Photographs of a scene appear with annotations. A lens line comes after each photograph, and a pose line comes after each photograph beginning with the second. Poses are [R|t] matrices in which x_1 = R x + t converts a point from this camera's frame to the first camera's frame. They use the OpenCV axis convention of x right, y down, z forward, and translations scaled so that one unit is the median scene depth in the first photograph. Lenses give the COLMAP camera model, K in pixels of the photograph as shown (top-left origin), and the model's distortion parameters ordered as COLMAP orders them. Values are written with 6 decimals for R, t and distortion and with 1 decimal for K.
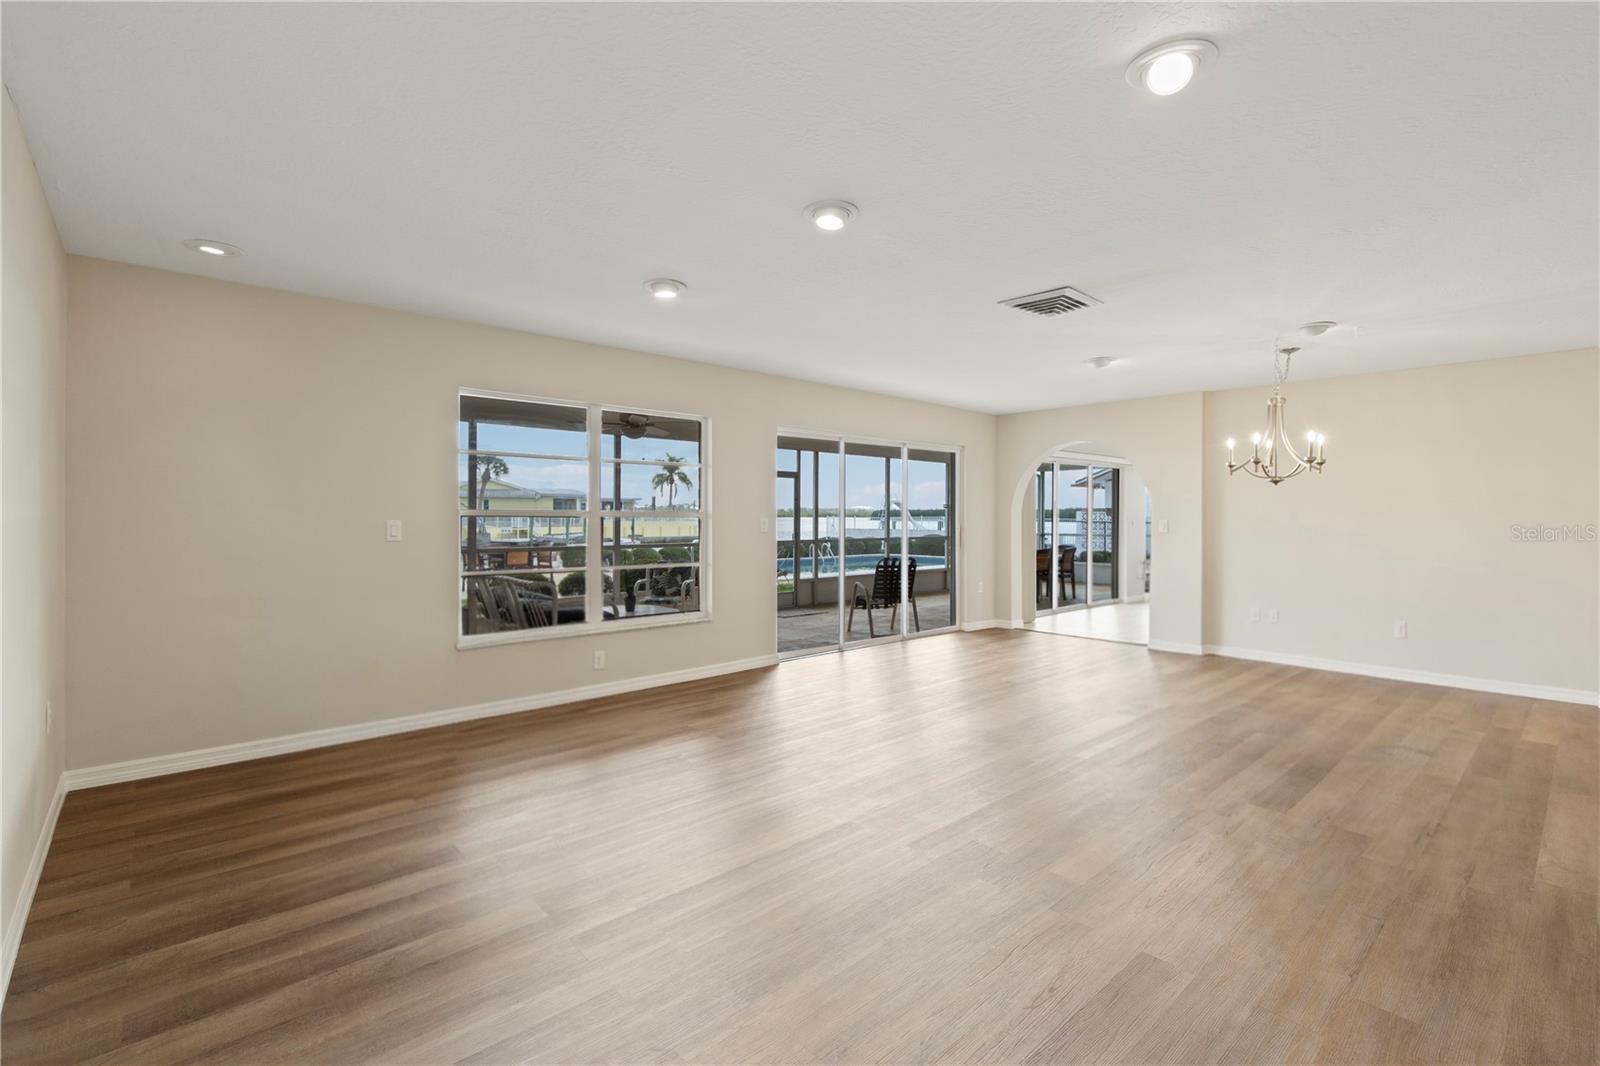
lens RADIAL K [[712.8, 0, 800.2], [0, 712.8, 524.4], [0, 0, 1]] dist [0.003867, -0.000478]
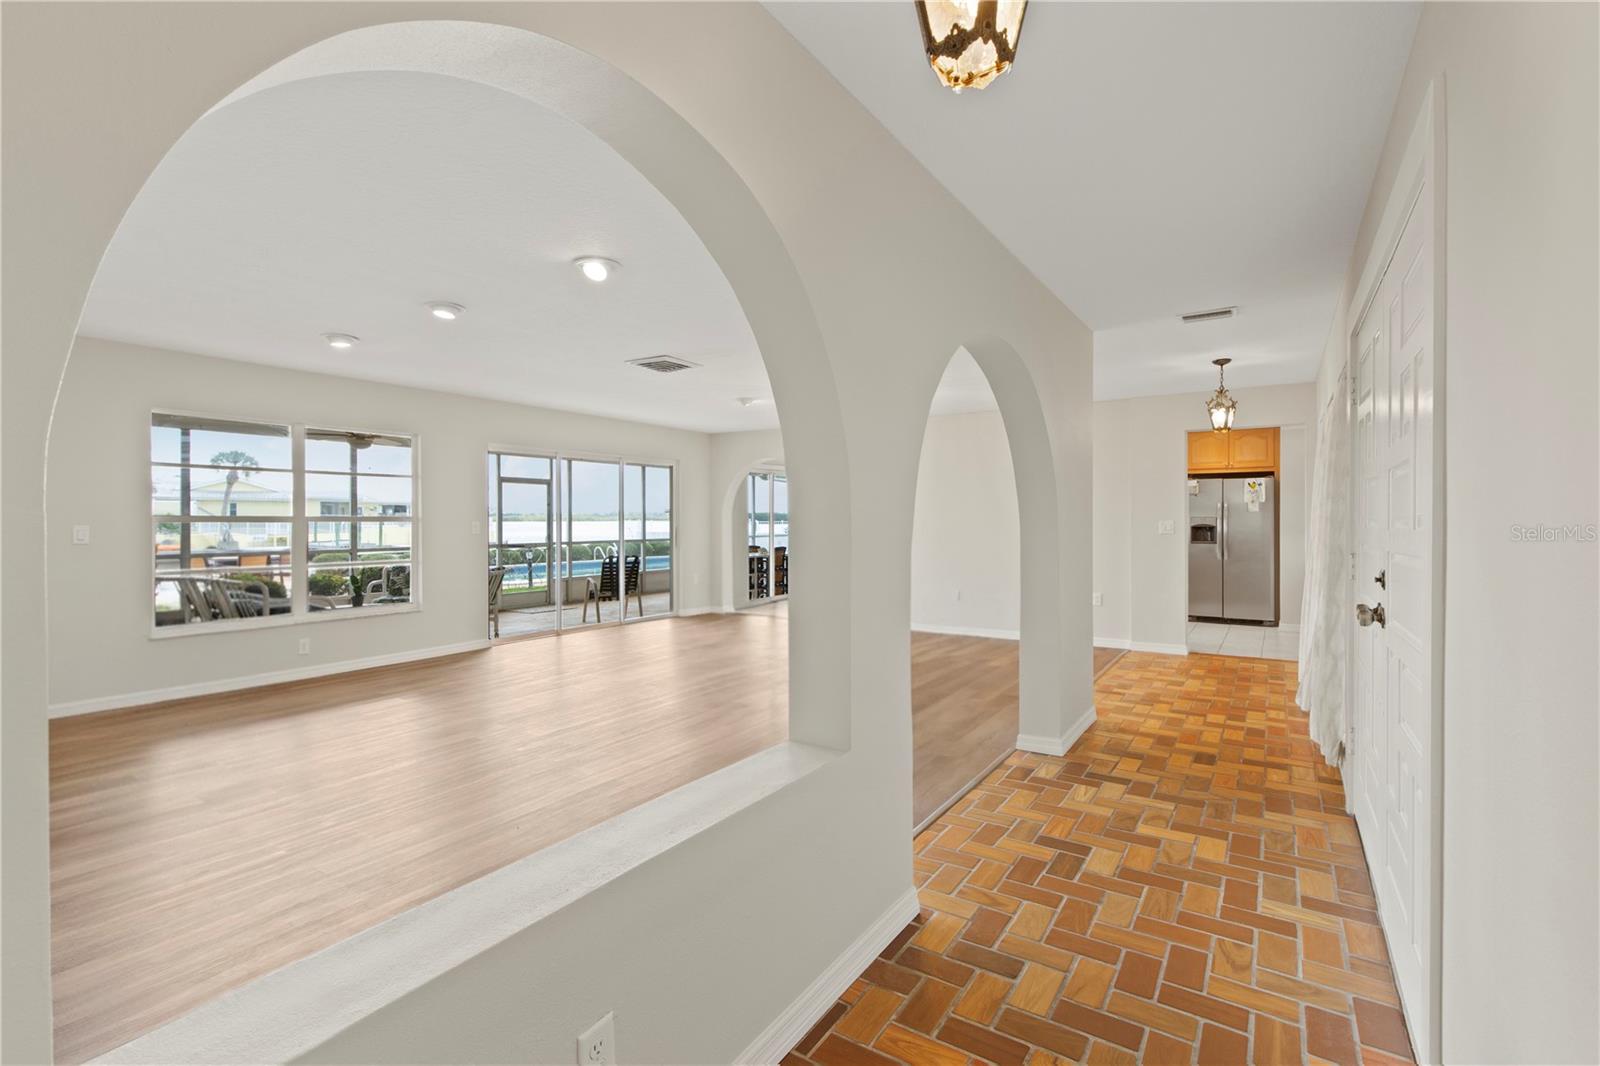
lens RADIAL K [[712.8, 0, 800.2], [0, 712.8, 524.4], [0, 0, 1]] dist [0.003867, -0.000478]
pose [[0.968041, -0.006984, 0.250693, 0.162666], [0.008178, 0.999960, -0.003723, 0.003856], [-0.250657, 0.005654, 0.968059, -0.248391]]
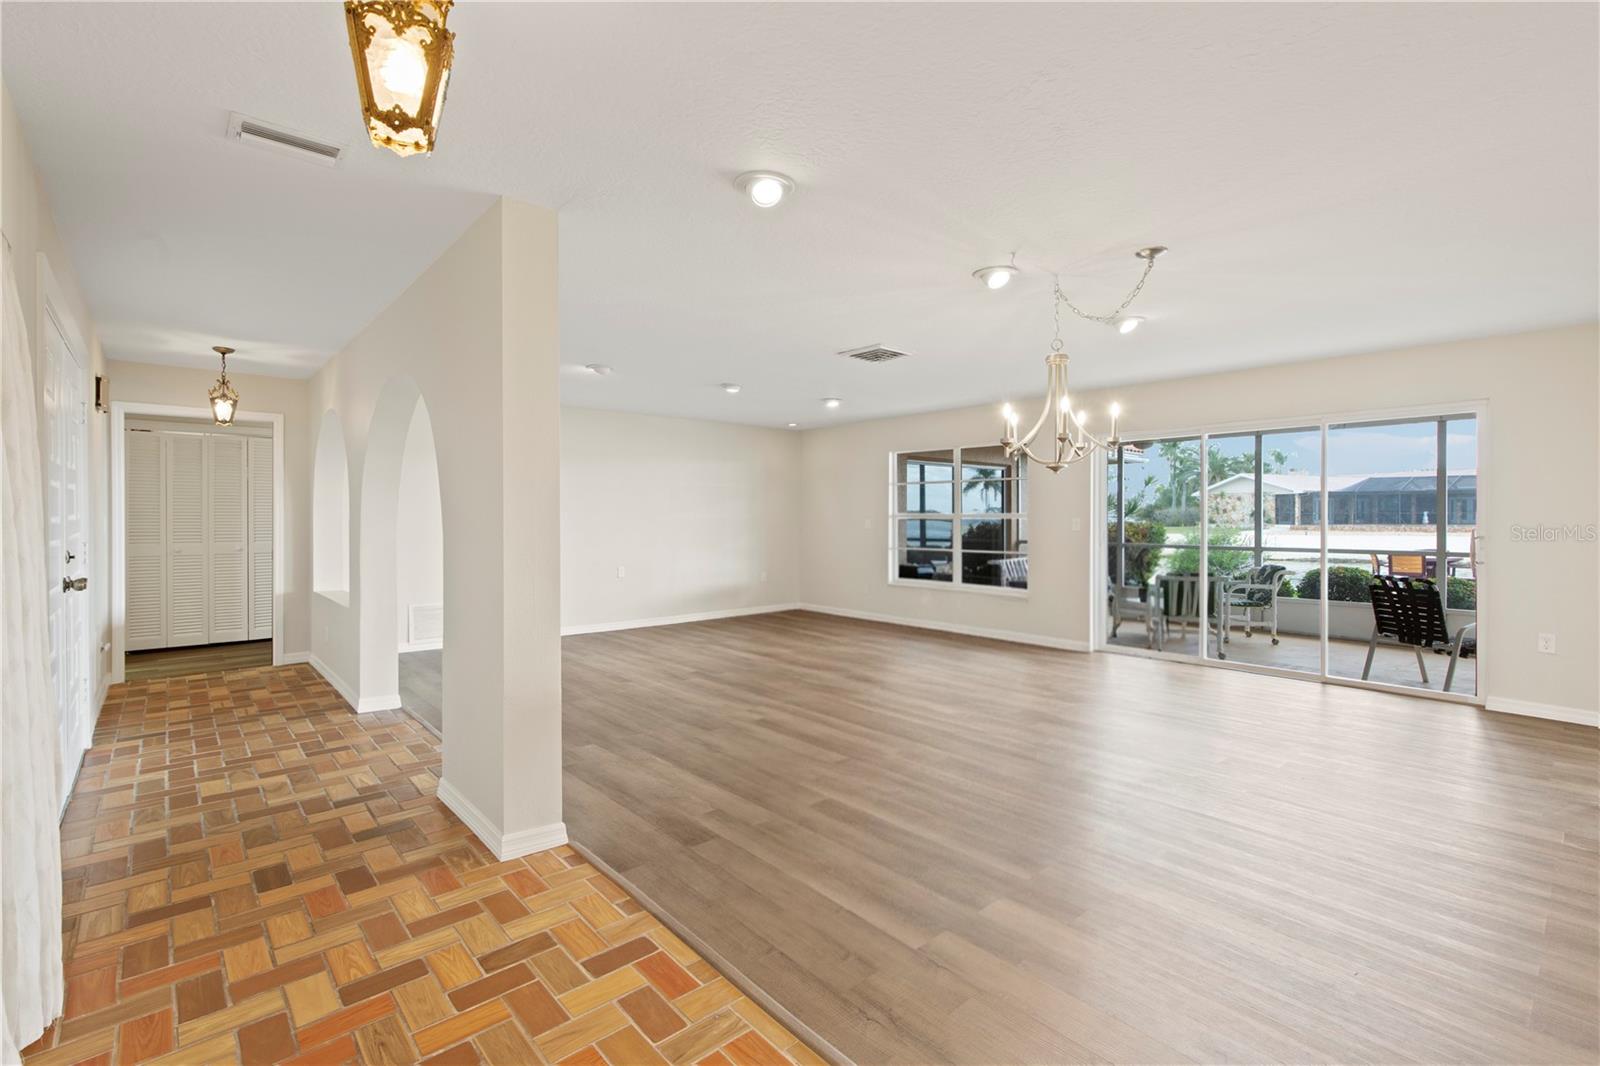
lens RADIAL K [[712.8, 0, 800.2], [0, 712.8, 524.4], [0, 0, 1]] dist [0.003867, -0.000478]
pose [[0.000367, 0.005956, -0.999982, 1.043915], [-0.016950, 0.999839, 0.005949, -0.001230], [0.999856, 0.016947, 0.000468, 0.544550]]
